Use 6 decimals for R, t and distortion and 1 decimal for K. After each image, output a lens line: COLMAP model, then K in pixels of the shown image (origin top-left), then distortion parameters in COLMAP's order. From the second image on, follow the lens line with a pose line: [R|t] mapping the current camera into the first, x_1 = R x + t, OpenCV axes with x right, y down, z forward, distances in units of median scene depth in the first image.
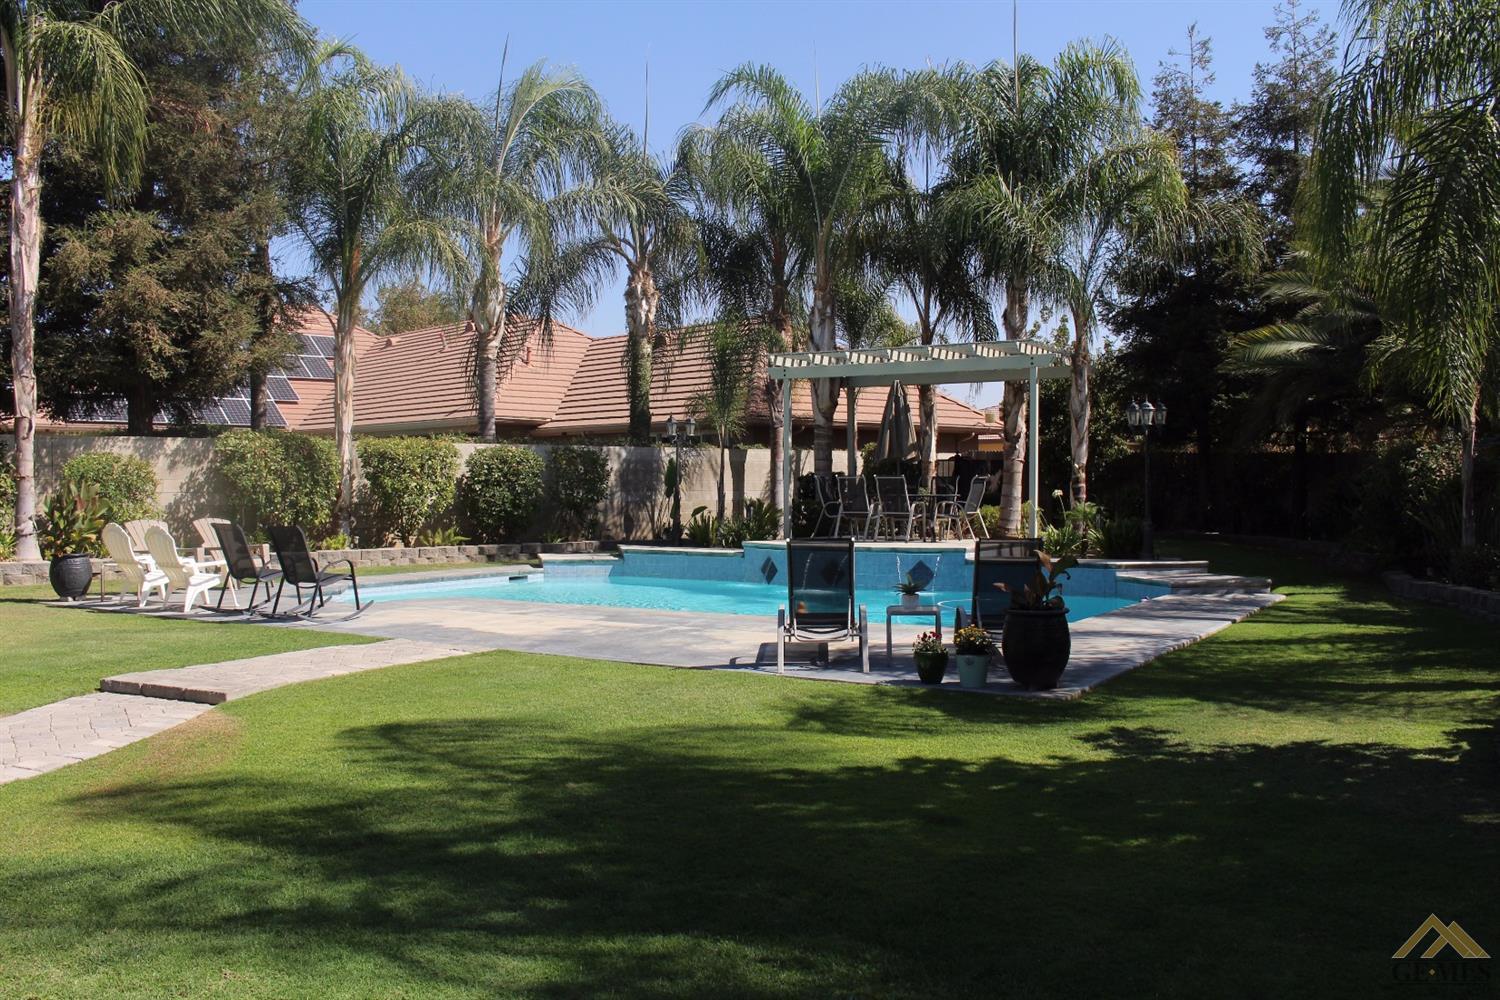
lens RADIAL K [[1360.9, 0, 748.9], [0, 1360.9, 496.7], [0, 0, 1]] dist [-0.108174, 0.000000]
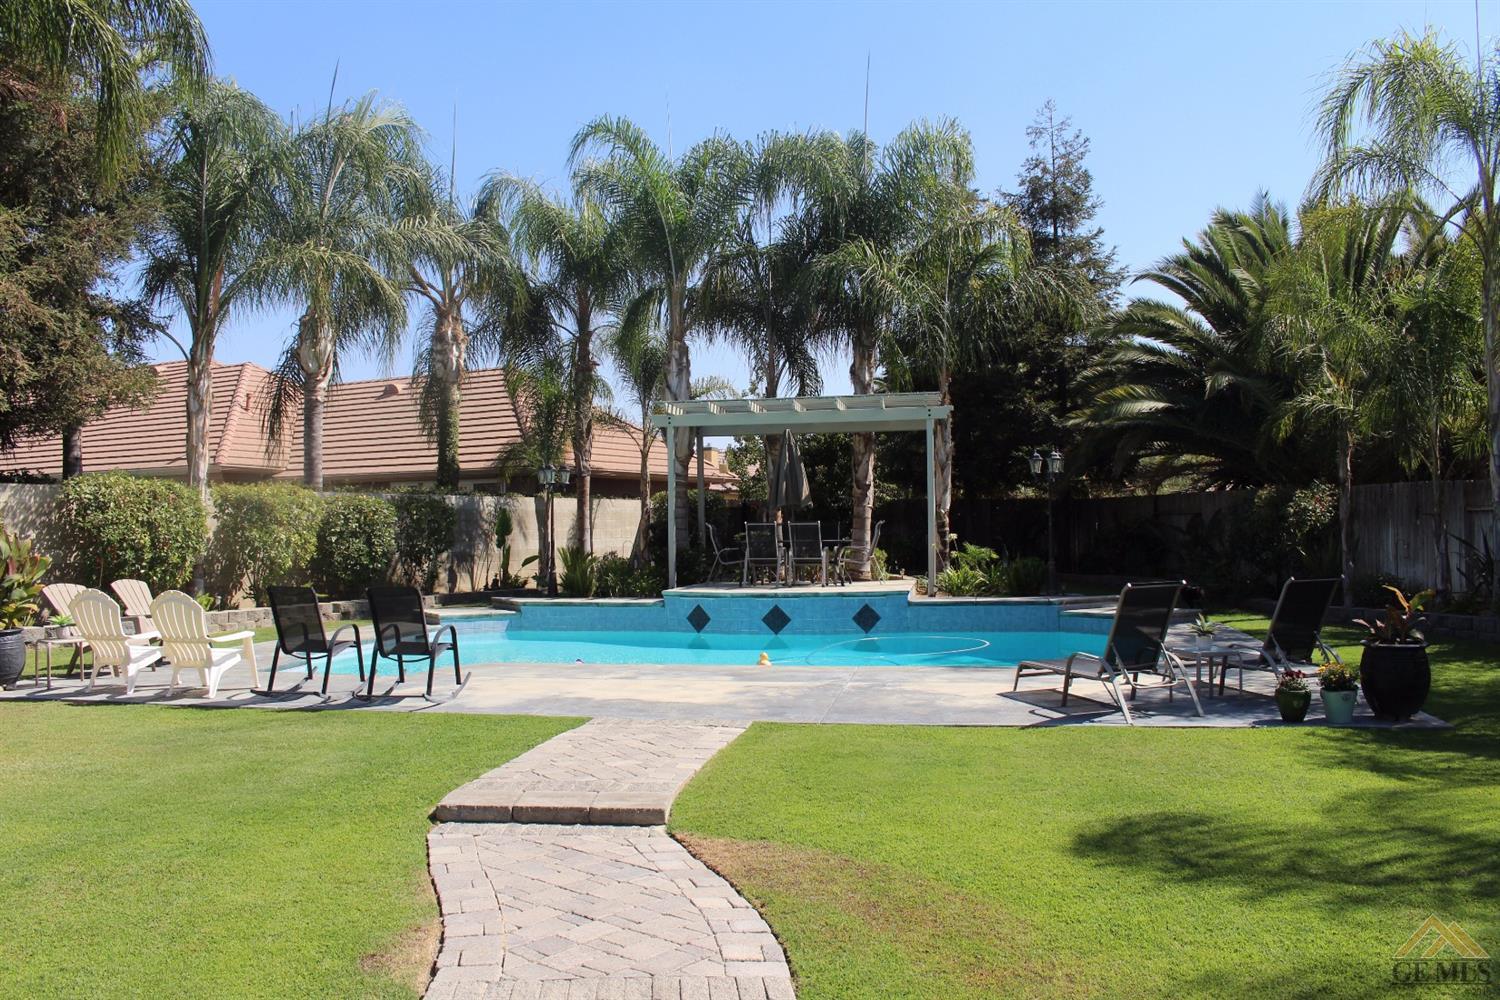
lens RADIAL K [[1237.7, 0, 753.8], [0, 1237.7, 491.1], [0, 0, 1]] dist [-0.132546, 0.083144]
pose [[0.932818, -0.001053, 0.360346, -0.234722], [0.016202, 0.999107, -0.039022, -0.002599], [-0.359983, 0.042239, 0.932002, 0.125061]]
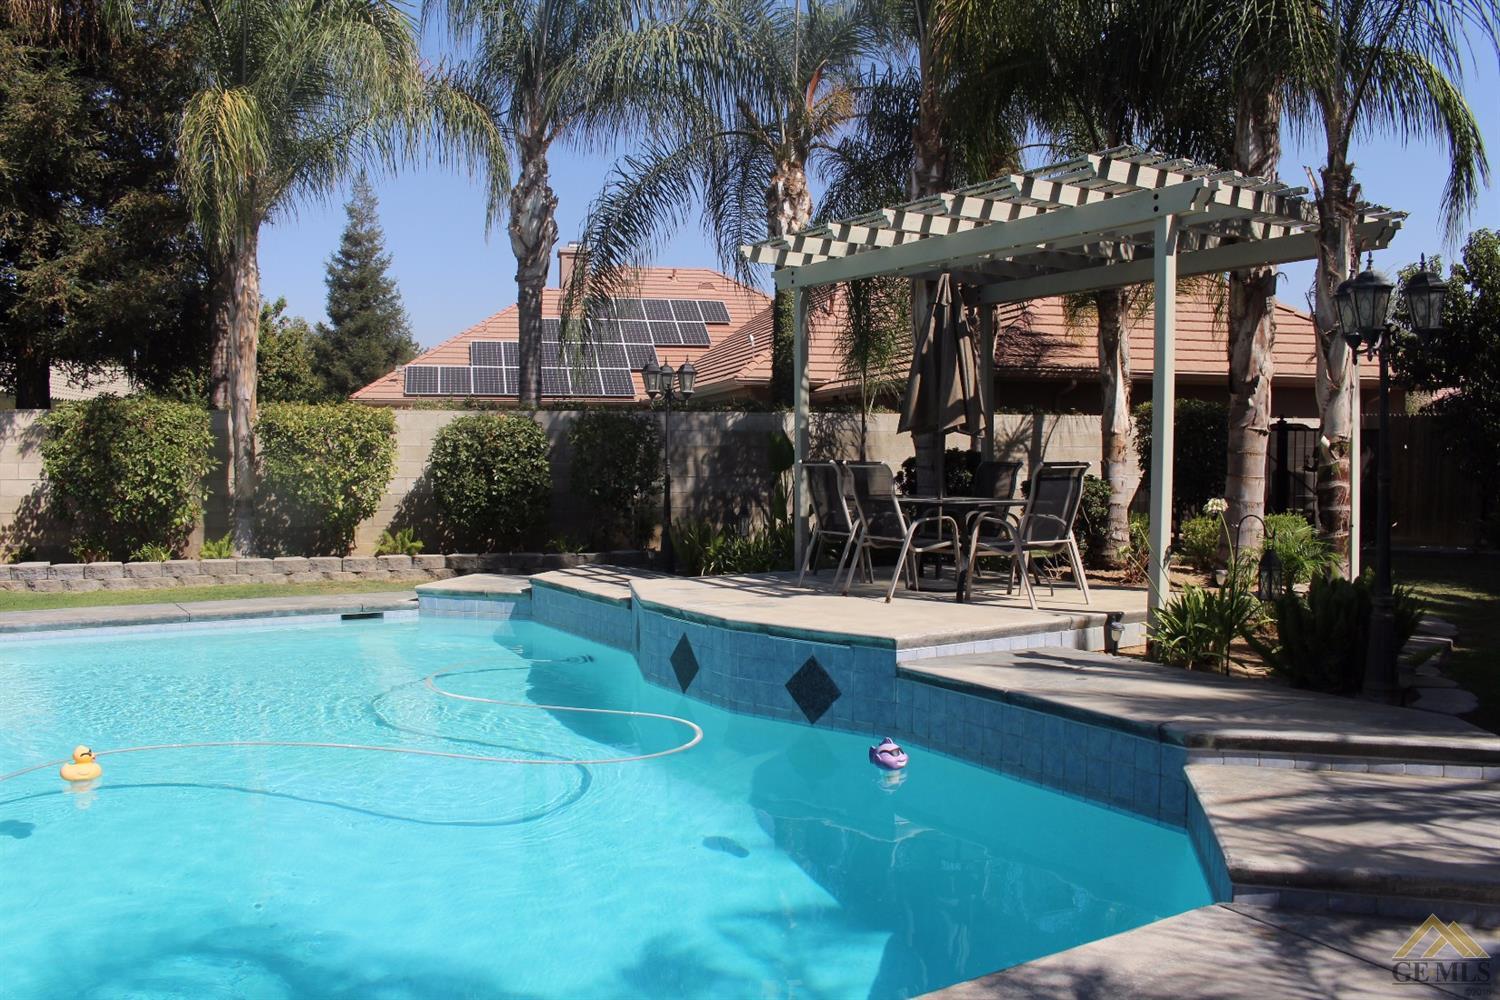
lens RADIAL K [[1237.7, 0, 745.8], [0, 1237.7, 506.1], [0, 0, 1]] dist [-0.132546, 0.083144]
pose [[0.890139, 0.020936, -0.455207, 0.235504], [-0.004549, 0.999303, 0.037065, -0.014205], [0.455666, -0.030922, 0.889614, 0.509789]]
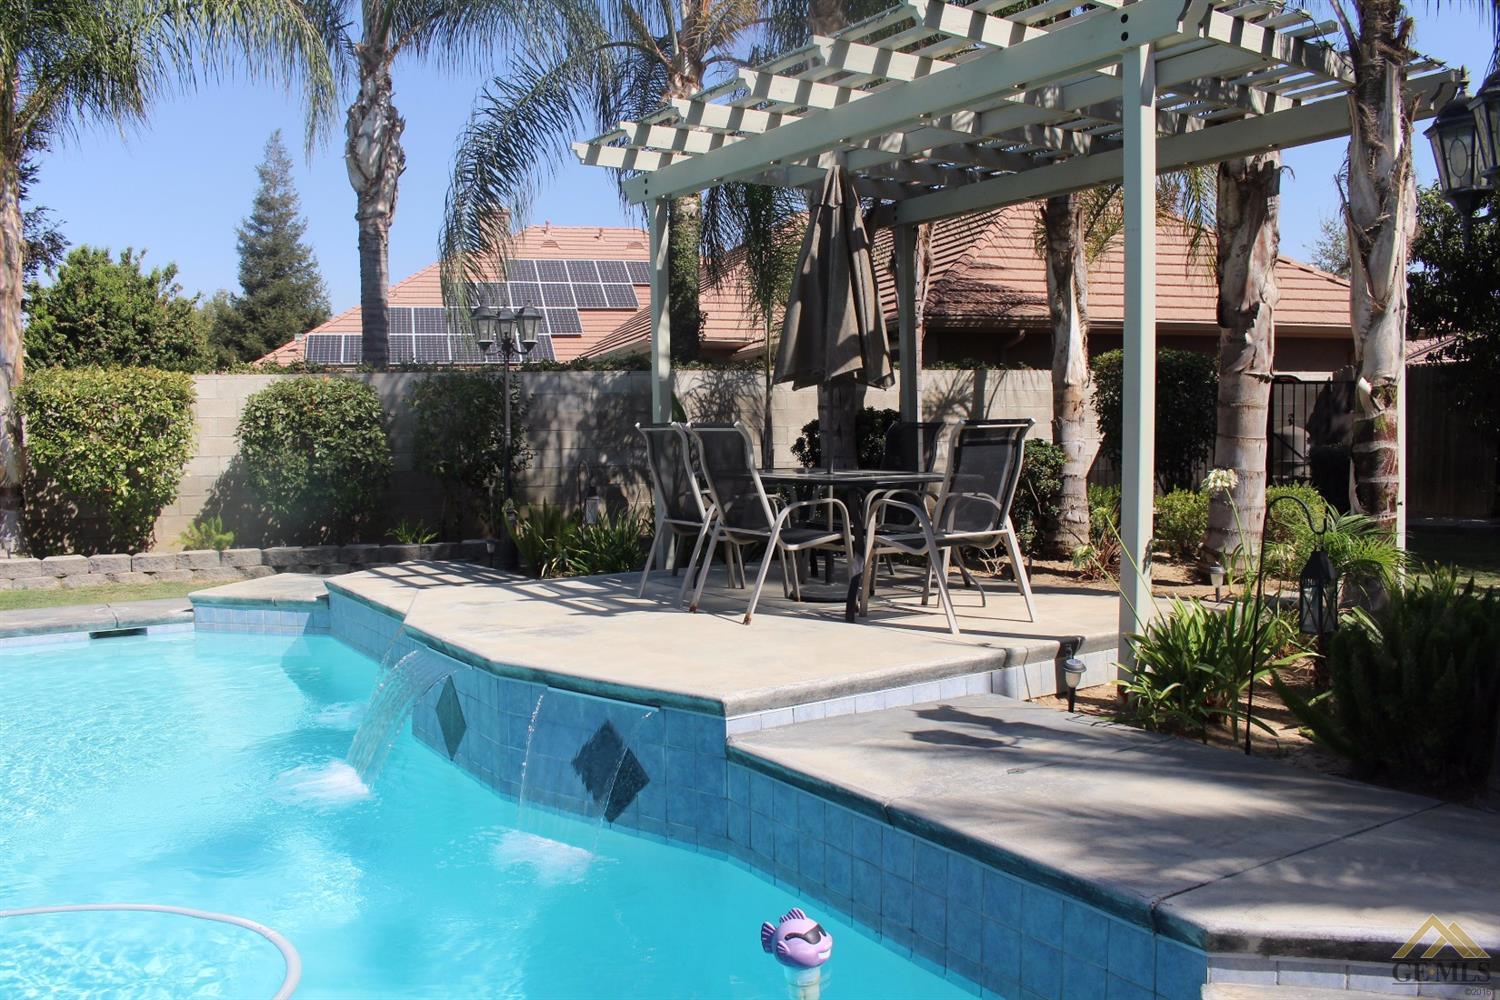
lens RADIAL K [[1237.7, 0, 738.4], [0, 1237.7, 504.5], [0, 0, 1]] dist [-0.132546, 0.083144]
pose [[0.902660, 0.016050, -0.430054, 0.214380], [0.010203, 0.998225, 0.058670, -0.011928], [0.430232, -0.057347, 0.900895, 0.628343]]
